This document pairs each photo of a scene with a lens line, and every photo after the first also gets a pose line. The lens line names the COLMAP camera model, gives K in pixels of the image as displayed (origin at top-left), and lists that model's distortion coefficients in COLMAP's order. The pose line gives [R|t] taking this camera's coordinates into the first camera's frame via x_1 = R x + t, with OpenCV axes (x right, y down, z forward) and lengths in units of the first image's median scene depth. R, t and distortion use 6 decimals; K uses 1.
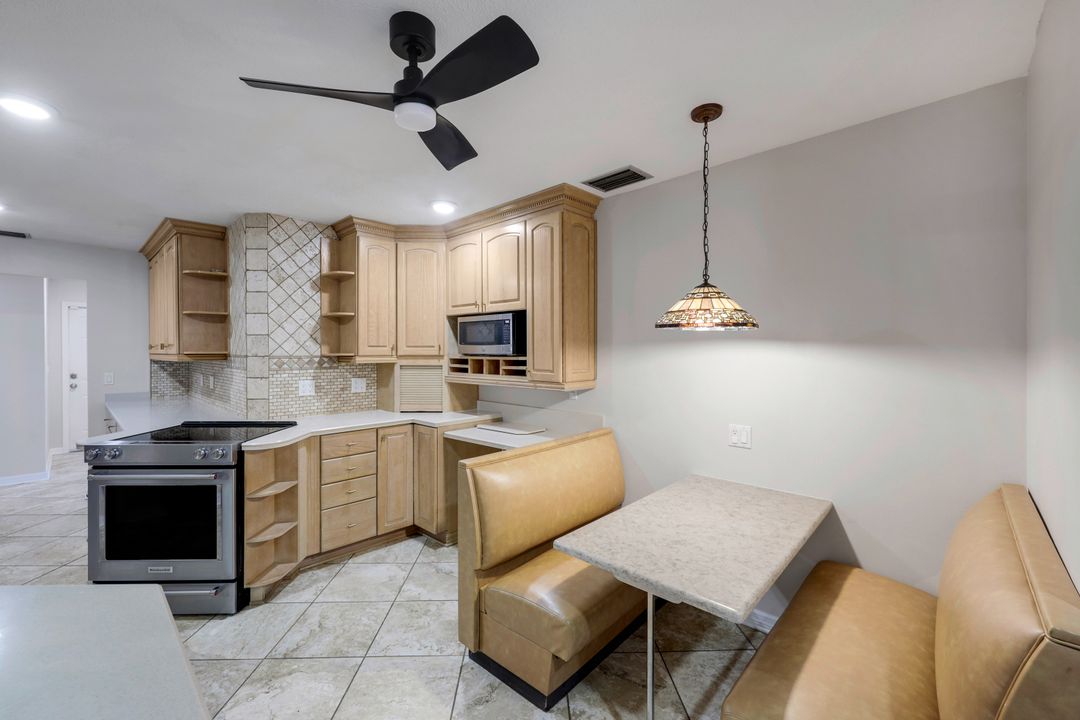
lens RADIAL K [[443.0, 0, 538.2], [0, 443.0, 350.9], [0, 0, 1]] dist [0.008425, 0.000134]
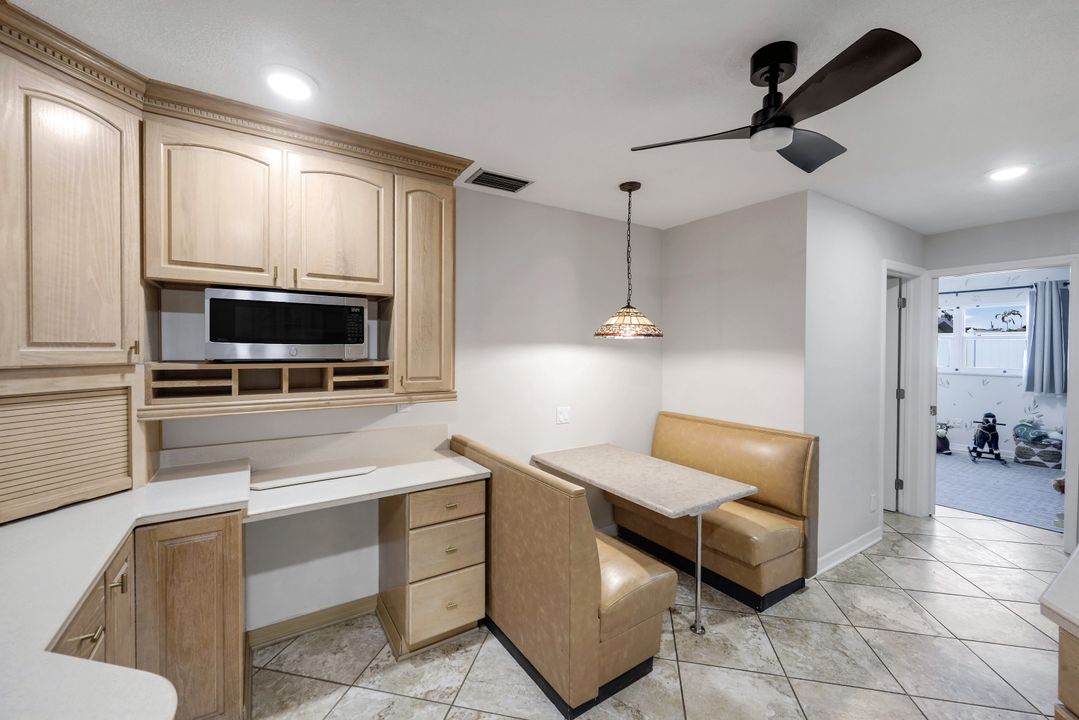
lens RADIAL K [[433.8, 0, 536.0], [0, 433.8, 352.9], [0, 0, 1]] dist [-0.002668, 0.000724]
pose [[0.240842, -0.010496, 0.970508, -0.609691], [-0.005385, 0.999912, 0.012150, -0.010150], [-0.970550, -0.008152, 0.240764, 0.551396]]
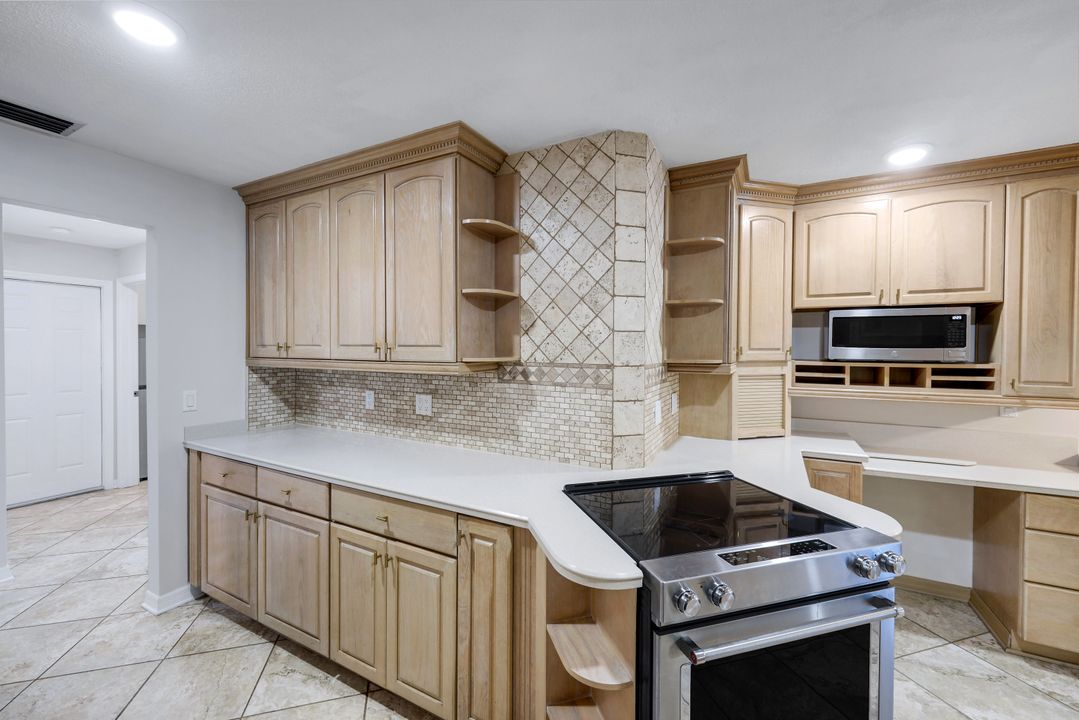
lens RADIAL K [[433.8, 0, 536.0], [0, 433.8, 352.9], [0, 0, 1]] dist [-0.002668, 0.000724]
pose [[0.966440, -0.000994, 0.256891, -0.906550], [-0.002649, 0.999901, 0.013836, -0.013859], [-0.256880, -0.014052, 0.966341, 0.449863]]
